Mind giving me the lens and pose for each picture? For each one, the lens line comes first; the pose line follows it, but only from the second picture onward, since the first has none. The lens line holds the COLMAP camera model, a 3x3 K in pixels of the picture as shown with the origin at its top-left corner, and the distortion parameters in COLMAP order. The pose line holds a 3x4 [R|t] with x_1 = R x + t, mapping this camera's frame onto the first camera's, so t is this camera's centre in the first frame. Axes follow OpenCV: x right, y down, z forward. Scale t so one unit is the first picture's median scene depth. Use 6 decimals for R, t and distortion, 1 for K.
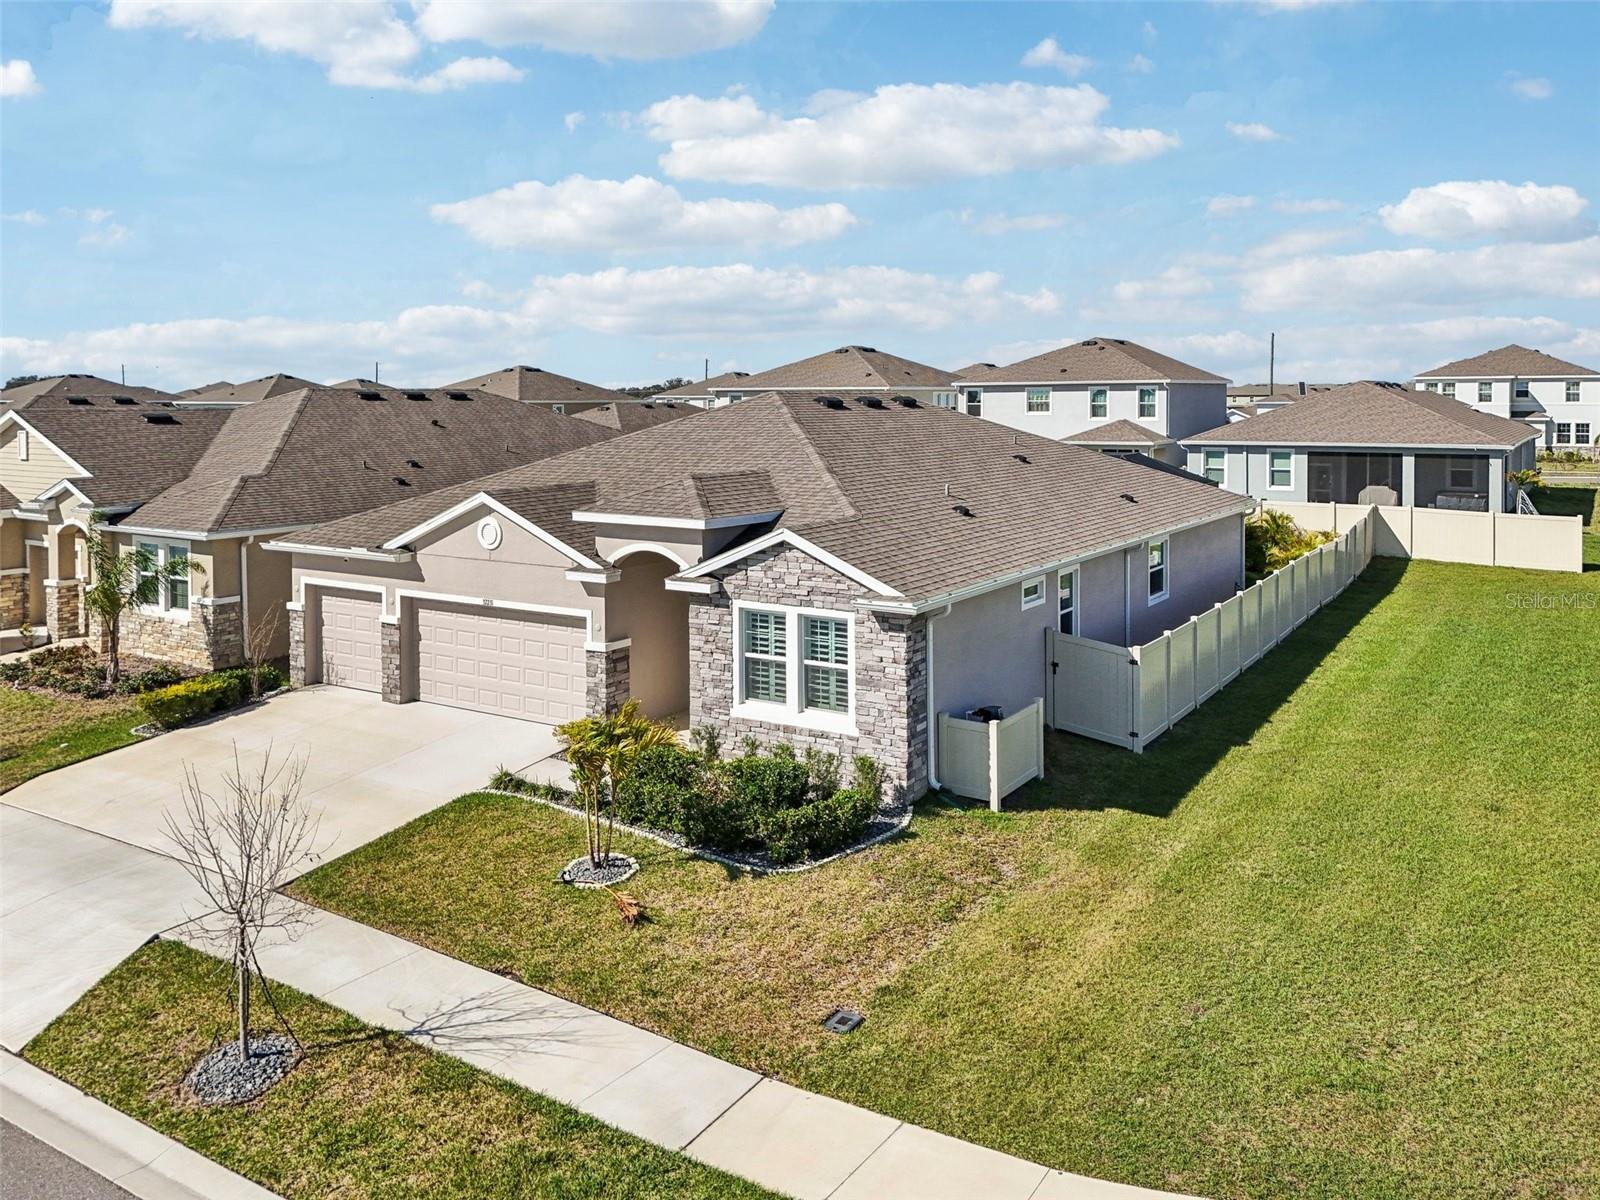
lens RADIAL K [[1248.0, 0, 795.9], [0, 1248.0, 437.6], [0, 0, 1]] dist [0.045605, -0.010799]
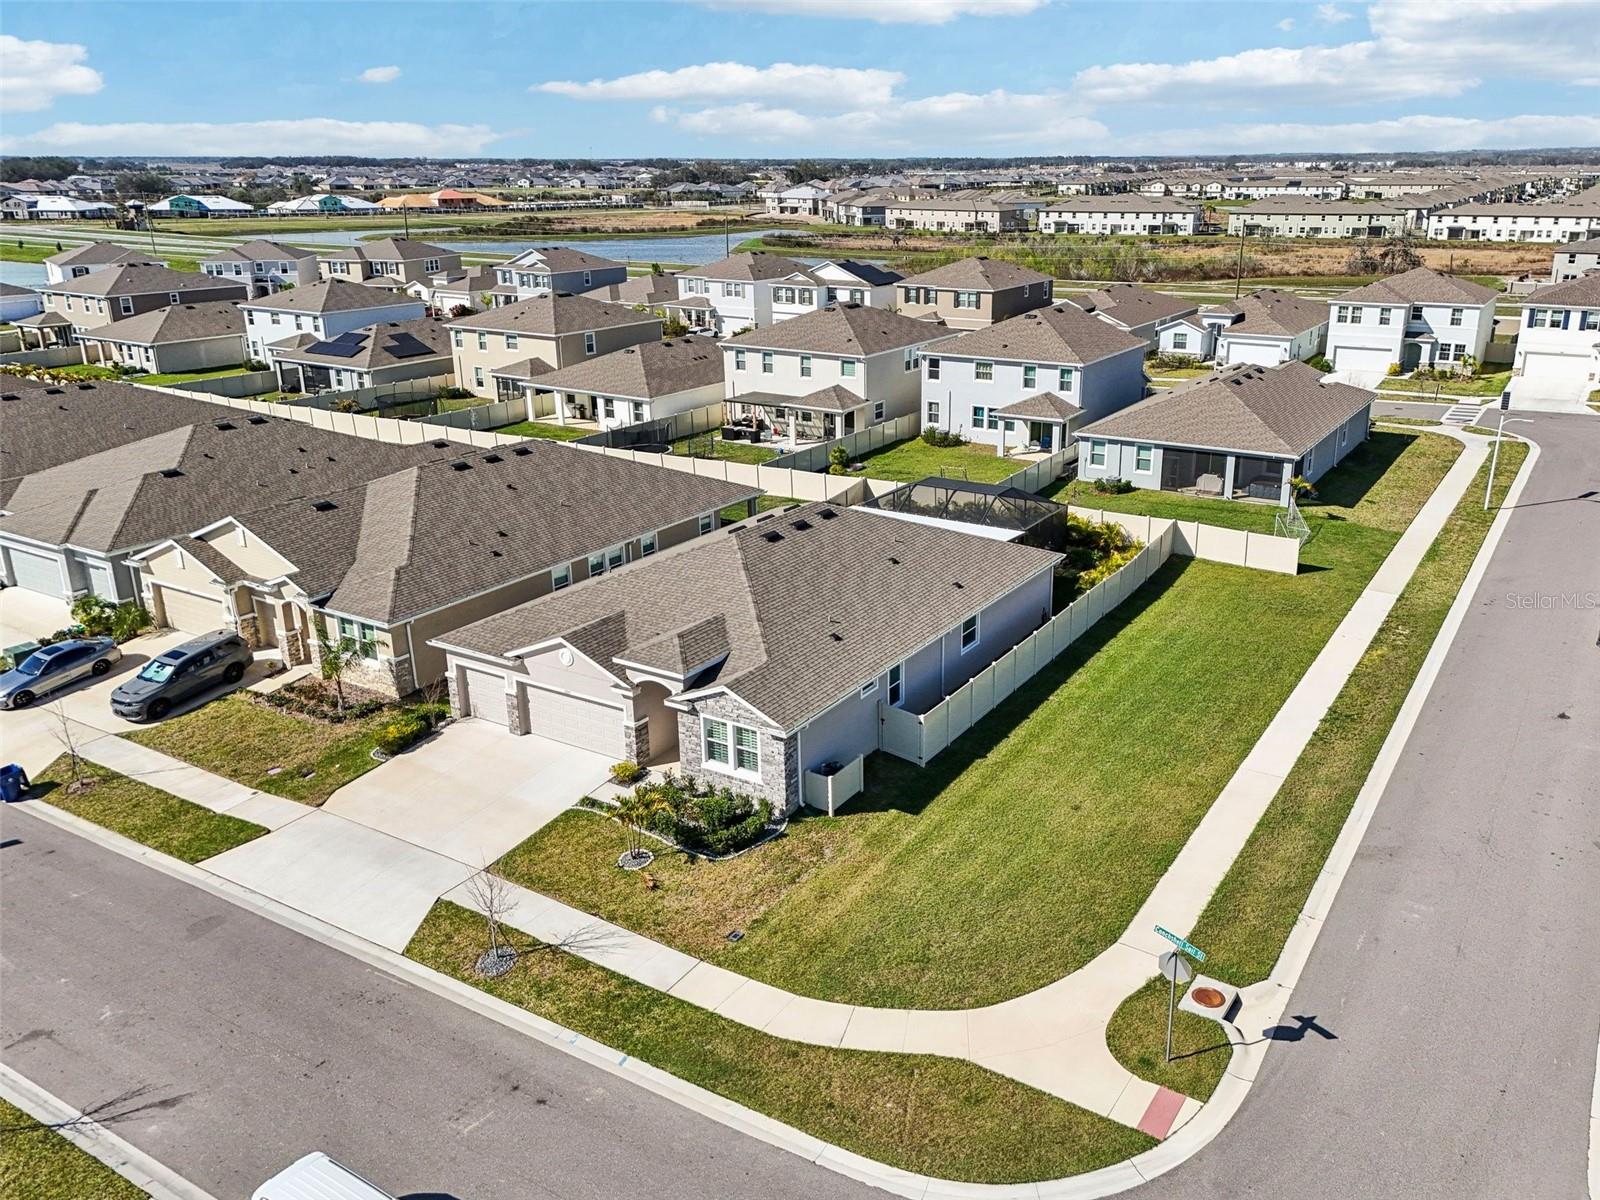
lens RADIAL K [[1219.1, 0, 884.3], [0, 1219.1, 597.2], [0, 0, 1]] dist [0.100926, -0.129308]
pose [[0.999208, -0.005518, 0.039414, 0.157784], [-0.006428, 0.954966, 0.296647, -0.592450], [-0.039276, -0.296665, 0.954174, -0.745479]]
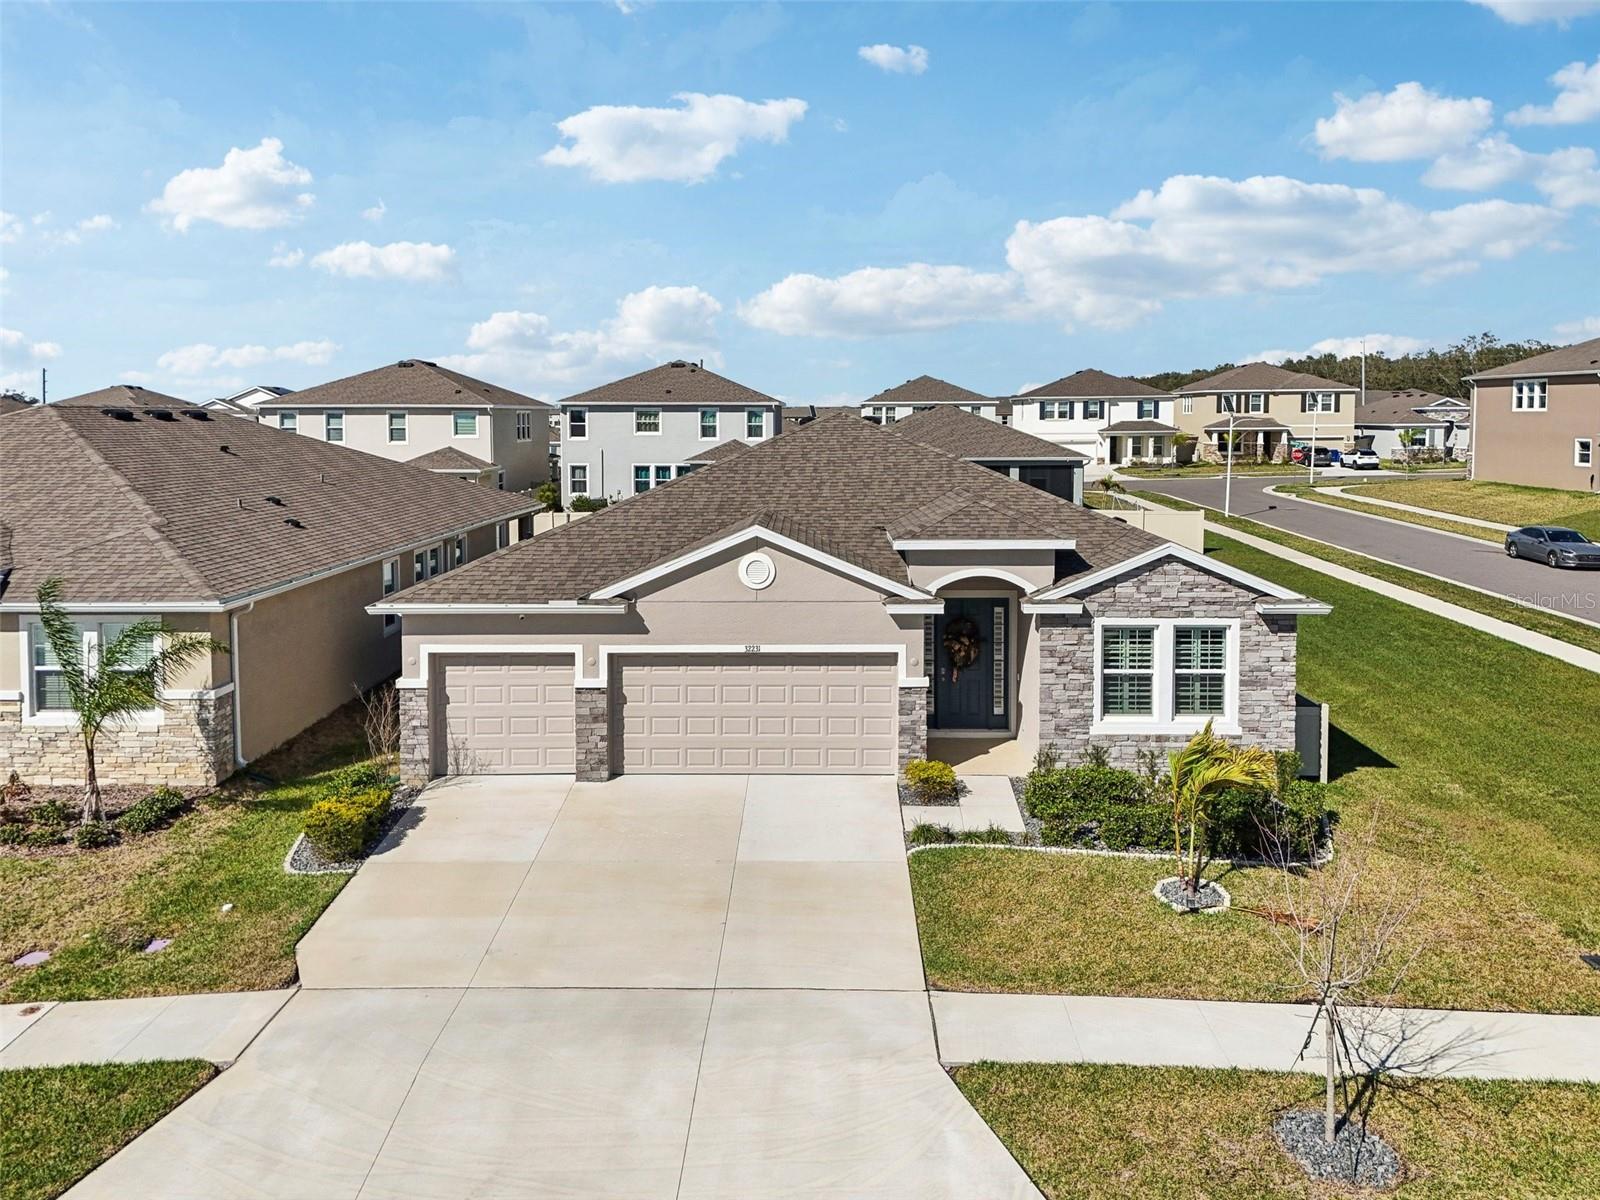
lens RADIAL K [[1233.0, 0, 801.7], [0, 1233.0, 574.5], [0, 0, 1]] dist [0.128241, -0.134743]
pose [[0.853744, -0.066293, 0.516455, -0.745382], [0.018641, 0.995118, 0.096920, -0.004377], [-0.520358, -0.073118, 0.850812, 0.281444]]
